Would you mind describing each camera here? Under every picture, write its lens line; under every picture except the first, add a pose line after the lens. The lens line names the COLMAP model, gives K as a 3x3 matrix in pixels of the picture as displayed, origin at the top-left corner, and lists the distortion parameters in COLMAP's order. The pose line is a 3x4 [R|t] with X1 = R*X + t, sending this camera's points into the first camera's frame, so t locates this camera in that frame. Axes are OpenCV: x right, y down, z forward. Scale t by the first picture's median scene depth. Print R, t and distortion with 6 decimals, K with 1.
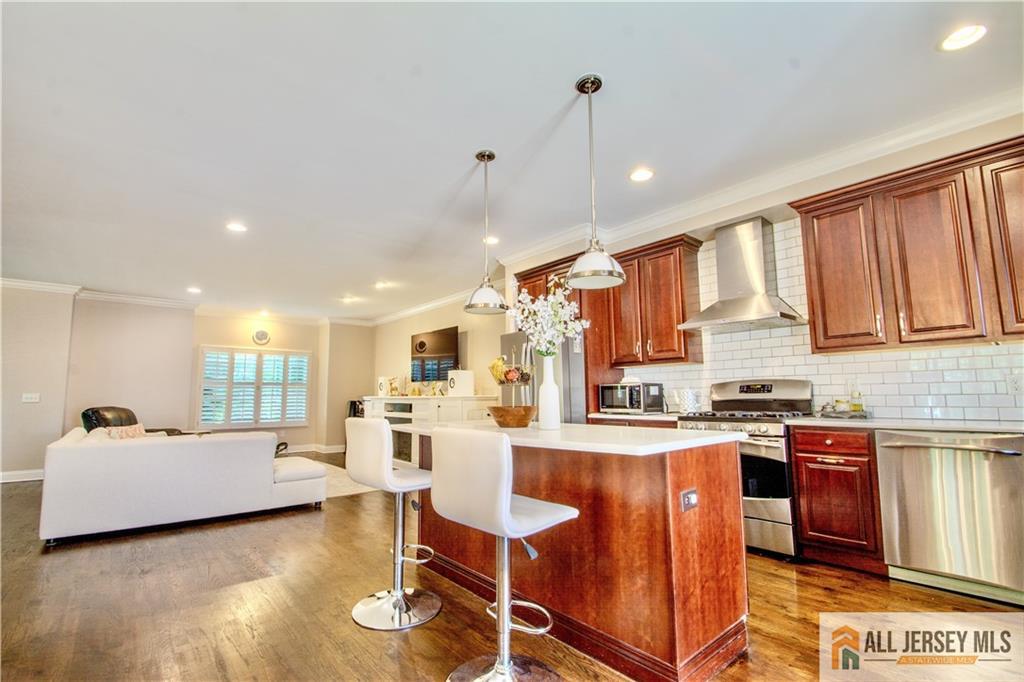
lens RADIAL K [[456.1, 0, 495.0], [0, 456.1, 347.6], [0, 0, 1]] dist [0.002088, -0.010370]
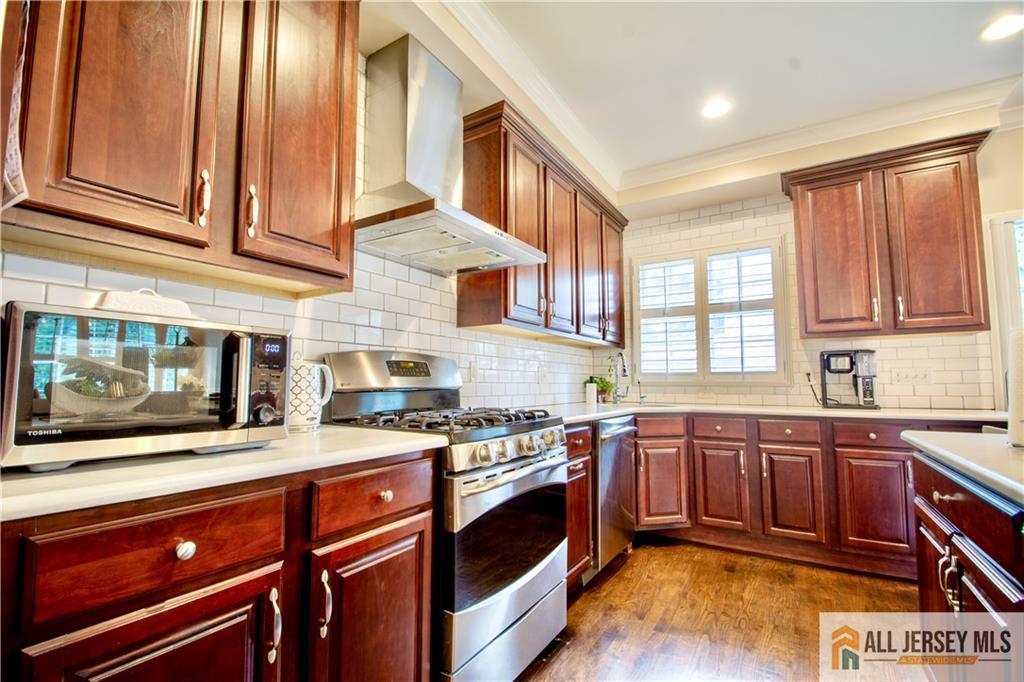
lens RADIAL K [[456.1, 0, 510.7], [0, 456.1, 346.8], [0, 0, 1]] dist [0.002088, -0.010370]
pose [[-0.308722, 0.082902, 0.947533, 0.023465], [-0.101868, 0.987583, -0.119596, 0.145442], [-0.945682, -0.133446, -0.296443, 1.299052]]
